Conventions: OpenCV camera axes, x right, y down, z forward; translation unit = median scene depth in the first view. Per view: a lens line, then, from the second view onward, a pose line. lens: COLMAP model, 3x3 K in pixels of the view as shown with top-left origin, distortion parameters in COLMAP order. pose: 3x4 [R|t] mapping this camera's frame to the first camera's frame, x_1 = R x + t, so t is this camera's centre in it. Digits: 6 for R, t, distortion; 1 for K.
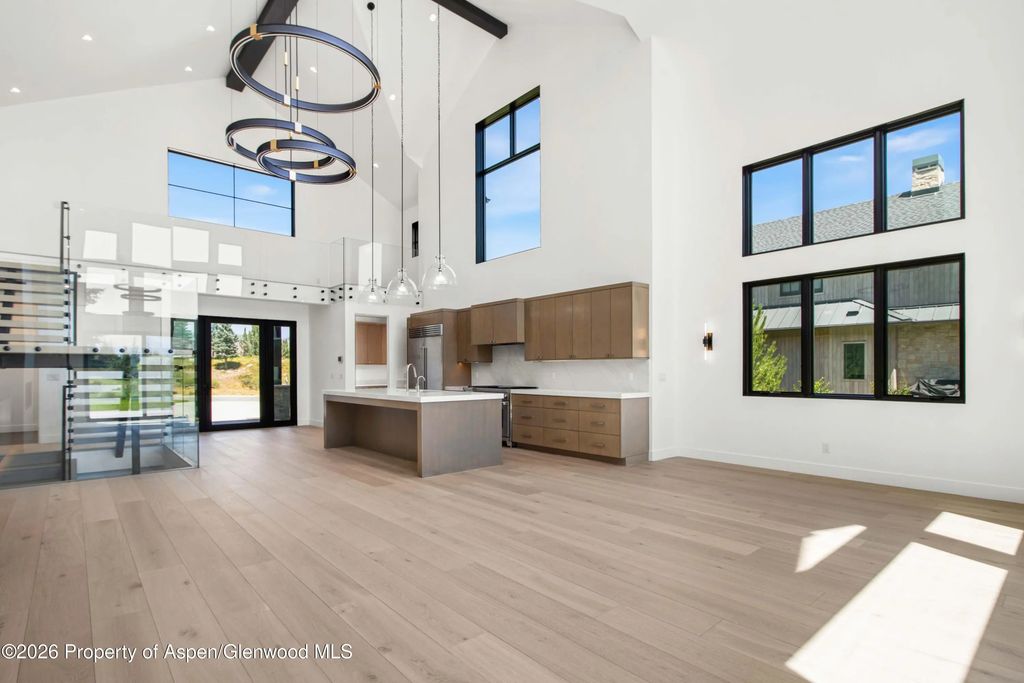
lens RADIAL K [[501.6, 0, 508.4], [0, 501.6, 377.0], [0, 0, 1]] dist [-0.000768, 0.000003]
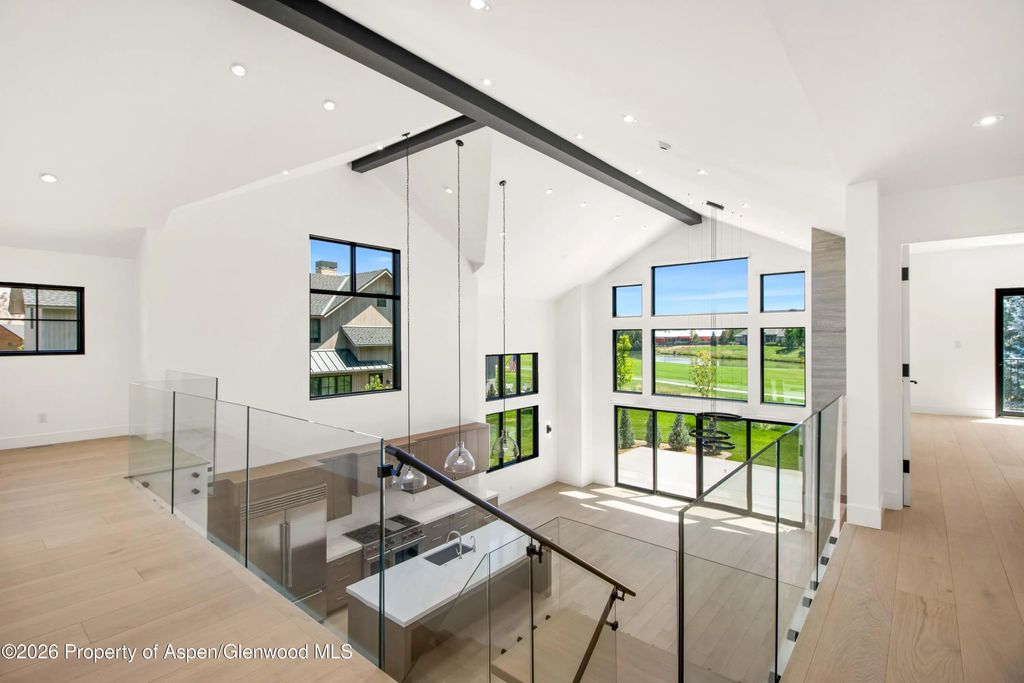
lens RADIAL K [[479.9, 0, 511.1], [0, 479.9, 328.2], [0, 0, 1]] dist [0.017510, 0.000049]
pose [[-0.155057, 0.013796, 0.987809, -0.920994], [0.011711, 0.999858, -0.012126, -0.332298], [-0.987836, 0.009688, -0.155197, 0.787343]]
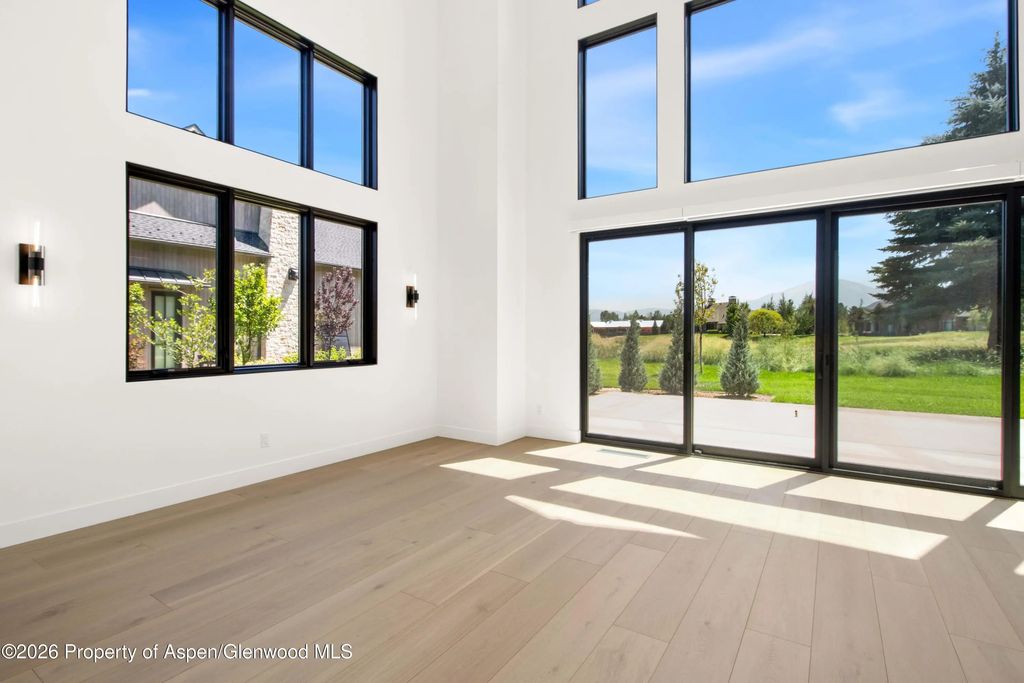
lens RADIAL K [[496.0, 0, 513.0], [0, 496.0, 330.4], [0, 0, 1]] dist [0.004265, 0.000582]
pose [[-0.281571, 0.002239, 0.959538, -0.090353], [0.004142, 0.999991, -0.001118, -0.008717], [-0.959531, 0.003659, -0.281578, 0.505923]]
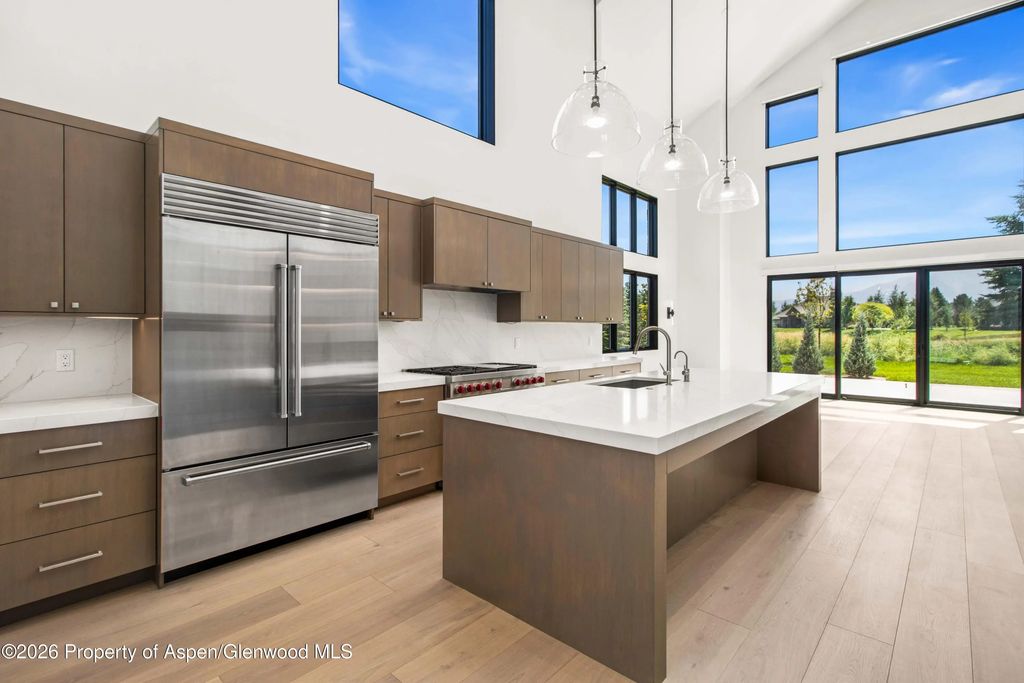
lens RADIAL K [[491.7, 0, 513.0], [0, 491.7, 324.4], [0, 0, 1]] dist [0.012507, 0.000239]
pose [[-0.128435, 0.005559, 0.991702, -0.487851], [0.008421, 0.999954, -0.004514, -0.021862], [-0.991682, 0.007771, -0.128475, 0.907872]]
